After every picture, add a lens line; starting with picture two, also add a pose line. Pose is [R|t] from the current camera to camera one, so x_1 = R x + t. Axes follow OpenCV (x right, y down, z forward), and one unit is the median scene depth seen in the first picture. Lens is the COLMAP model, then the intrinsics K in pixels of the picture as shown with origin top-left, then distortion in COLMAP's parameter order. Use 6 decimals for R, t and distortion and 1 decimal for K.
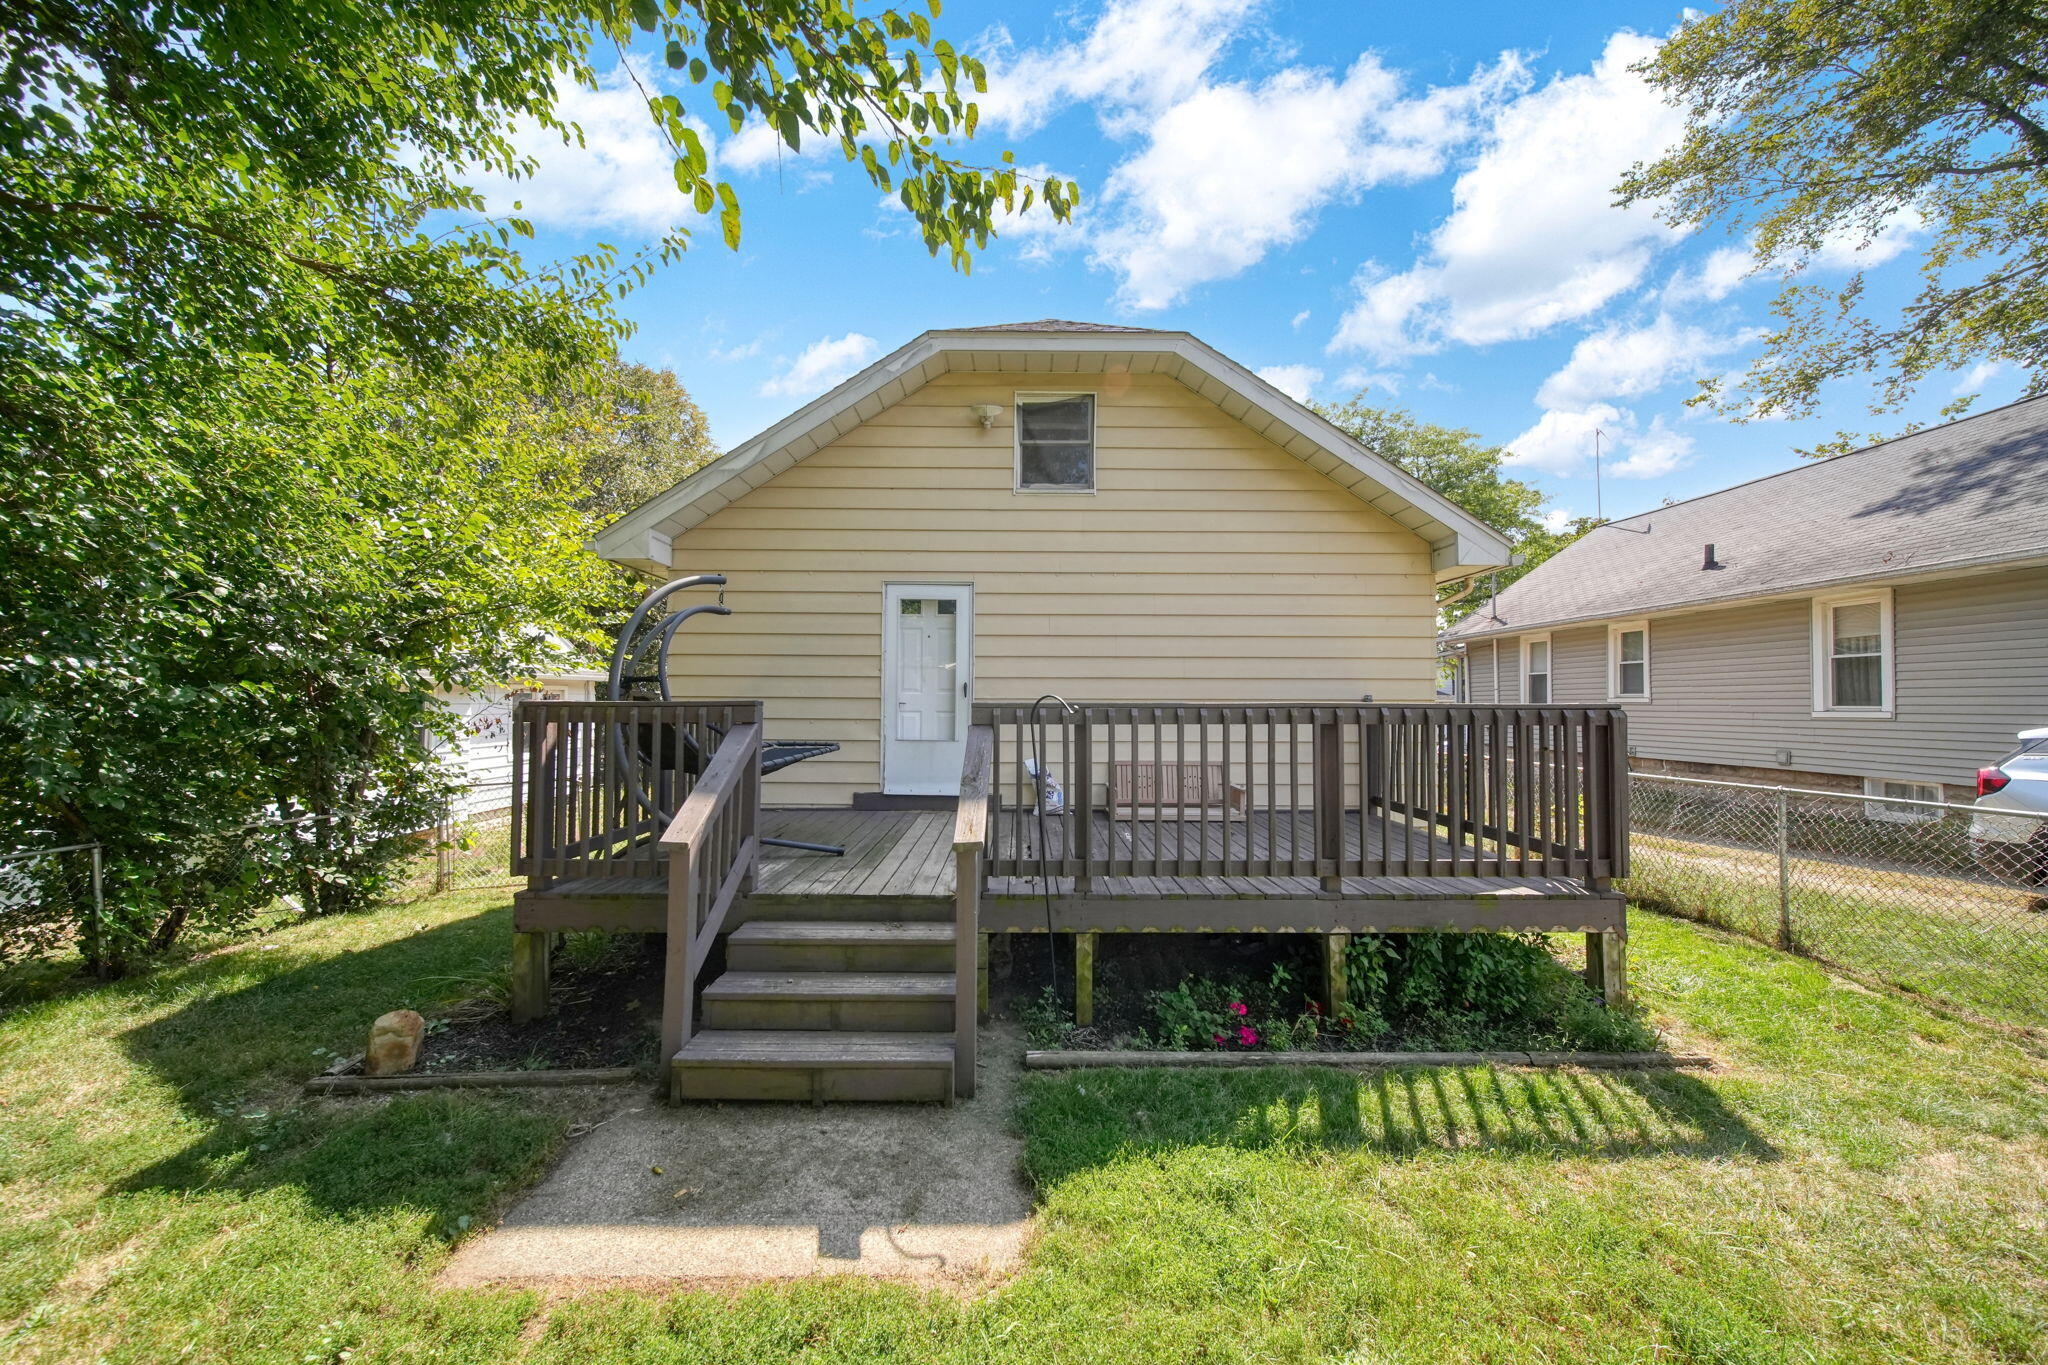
lens RADIAL K [[715.2, 0, 1023.6], [0, 715.2, 682.8], [0, 0, 1]] dist [0.000808, -0.002078]
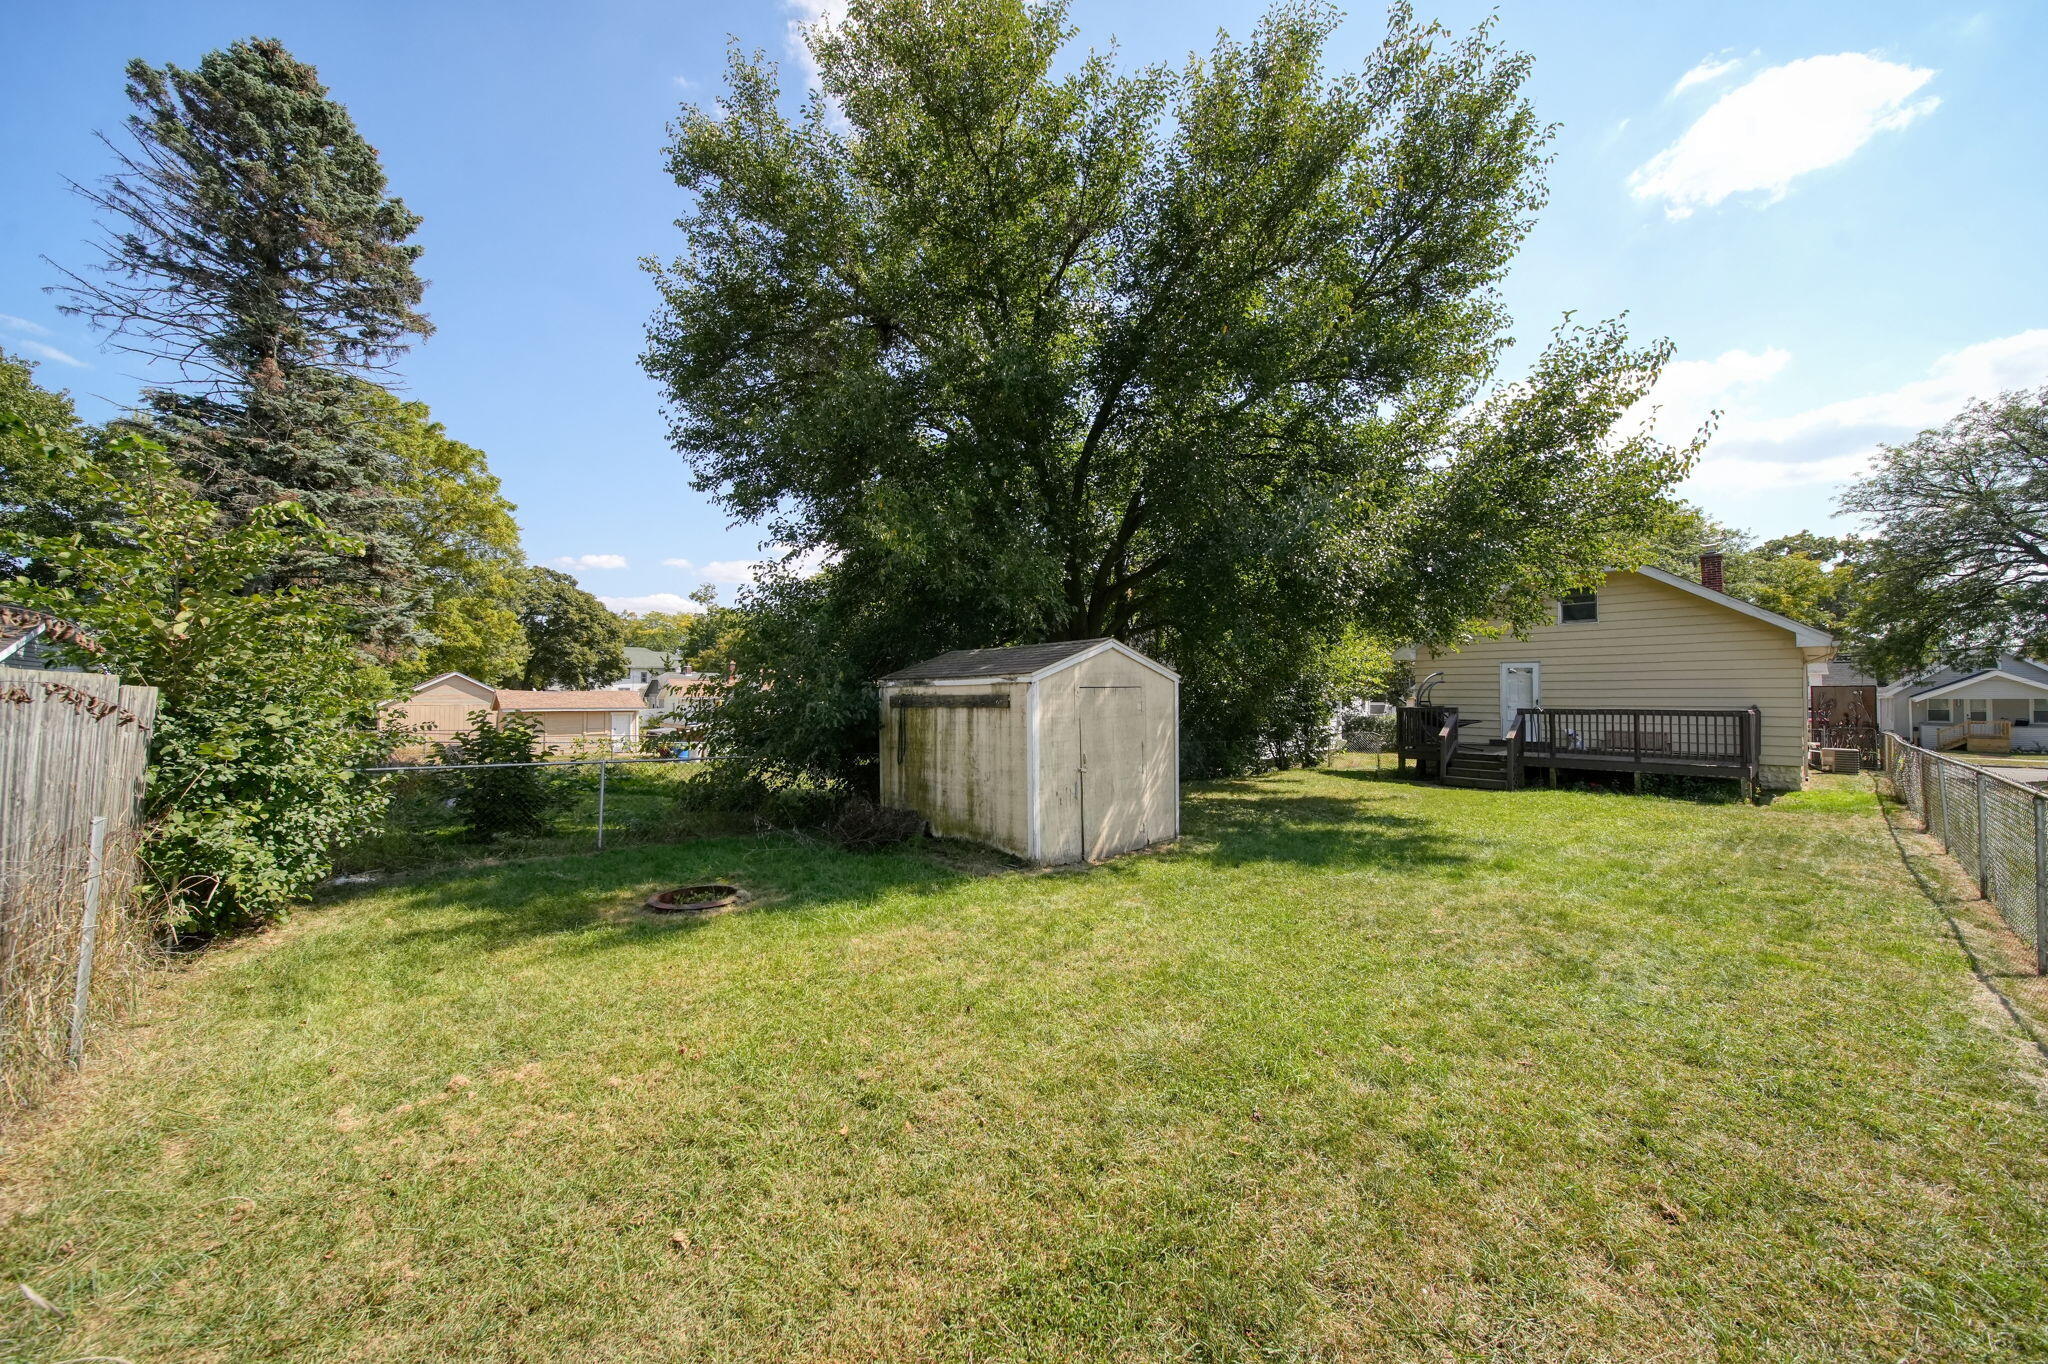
lens RADIAL K [[715.2, 0, 1023.6], [0, 715.2, 682.3], [0, 0, 1]] dist [0.000808, -0.002078]
pose [[0.649628, -0.028266, -0.759727, 0.778015], [0.032719, 0.999422, -0.009208, -0.113047], [0.759548, -0.018876, 0.650177, -2.427686]]
